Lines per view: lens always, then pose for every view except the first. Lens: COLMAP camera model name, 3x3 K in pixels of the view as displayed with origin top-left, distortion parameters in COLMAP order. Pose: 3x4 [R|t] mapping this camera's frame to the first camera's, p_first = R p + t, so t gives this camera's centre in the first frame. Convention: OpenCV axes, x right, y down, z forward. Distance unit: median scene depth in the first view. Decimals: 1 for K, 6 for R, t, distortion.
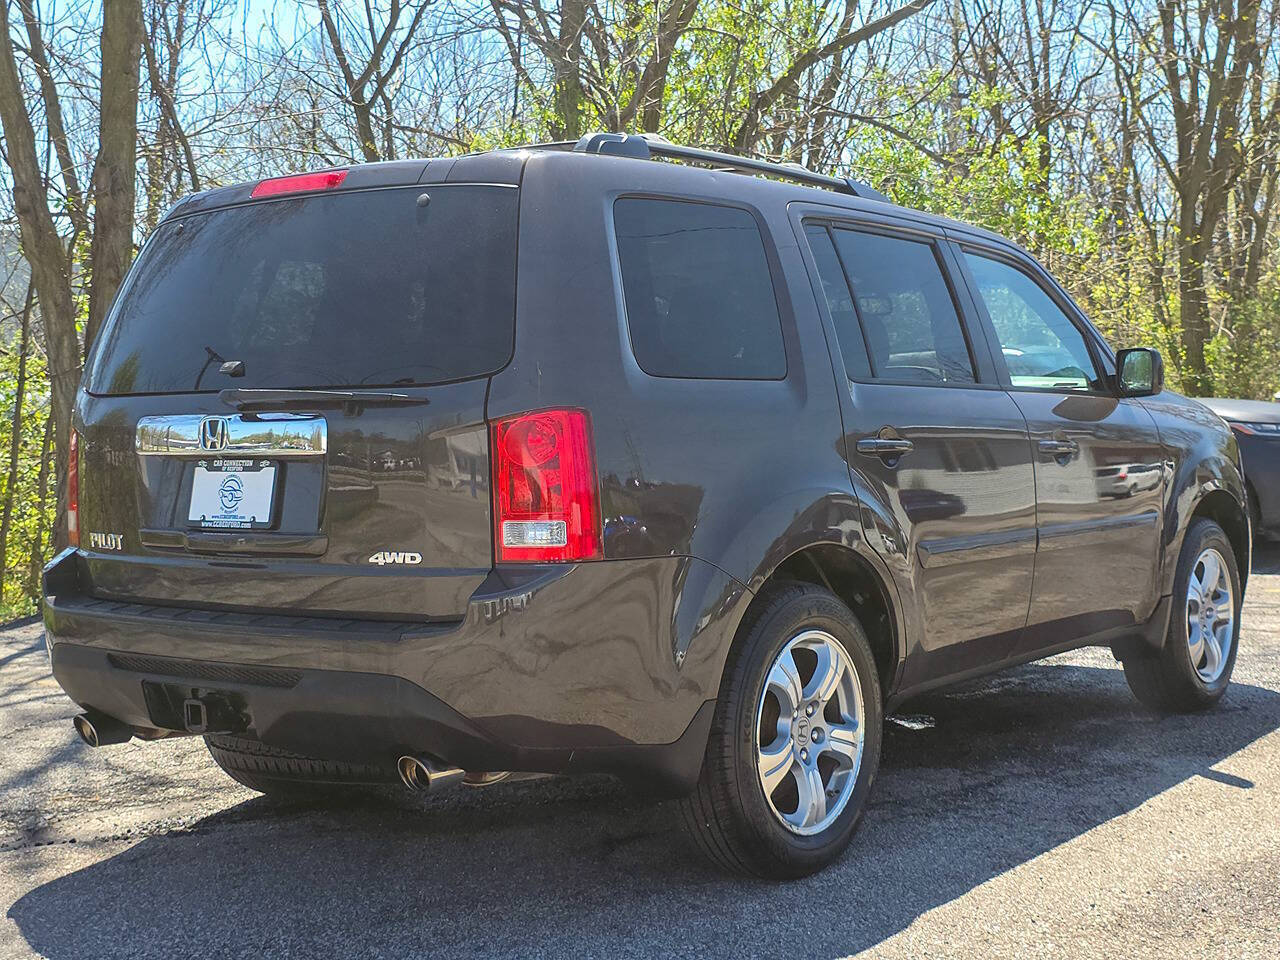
lens RADIAL K [[1770.5, 0, 644.8], [0, 1770.5, 468.7], [0, 0, 1]] dist [0.063930, 0.000000]
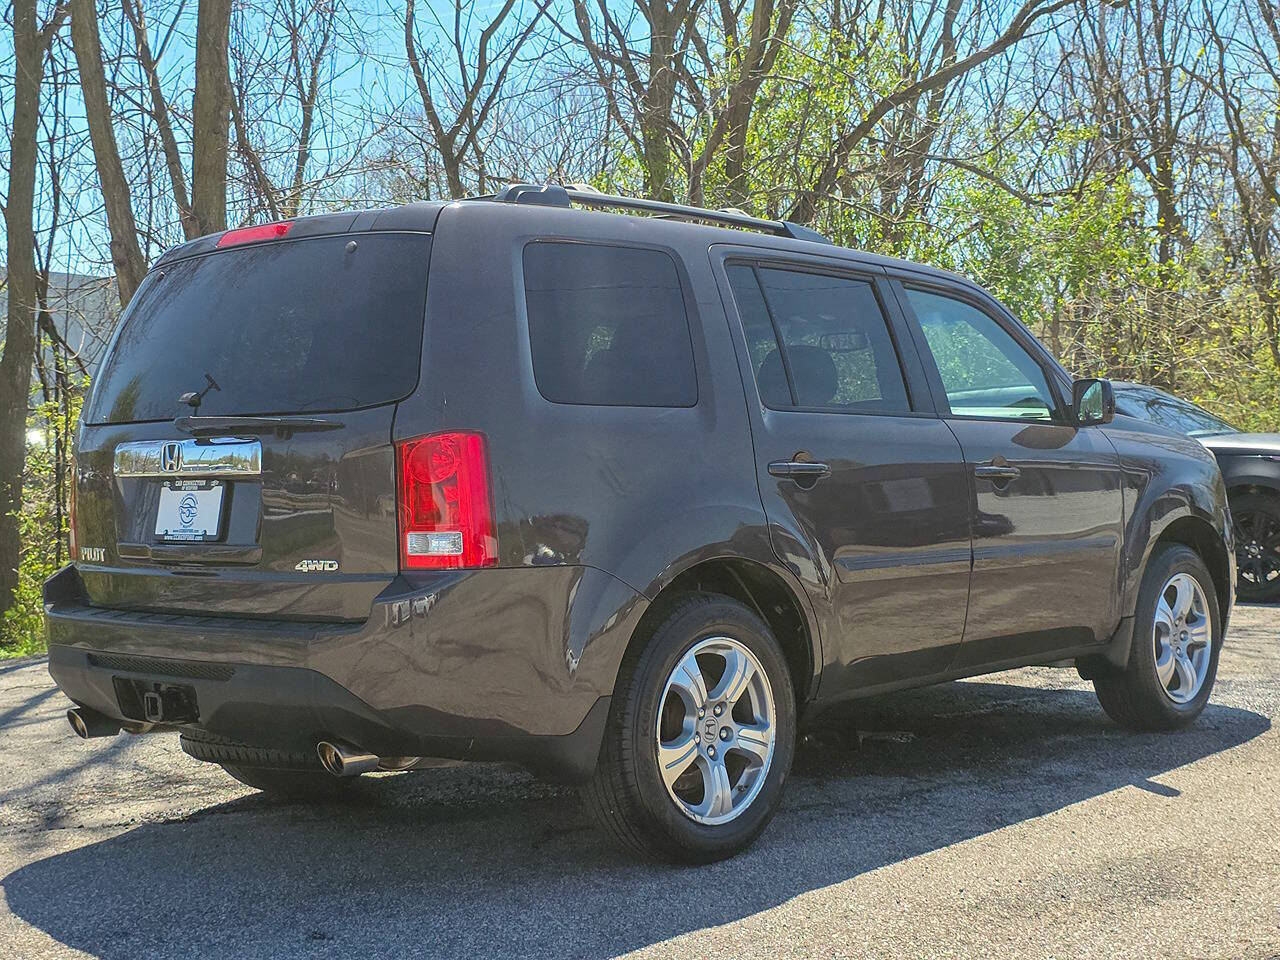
lens RADIAL K [[1770.5, 0, 635.0], [0, 1770.5, 491.5], [0, 0, 1]] dist [0.063930, 0.000000]
pose [[0.995925, -0.001337, -0.090175, 0.136328], [0.000203, 0.999921, -0.012589, 0.014978], [0.090185, 0.012519, 0.995846, -0.085698]]
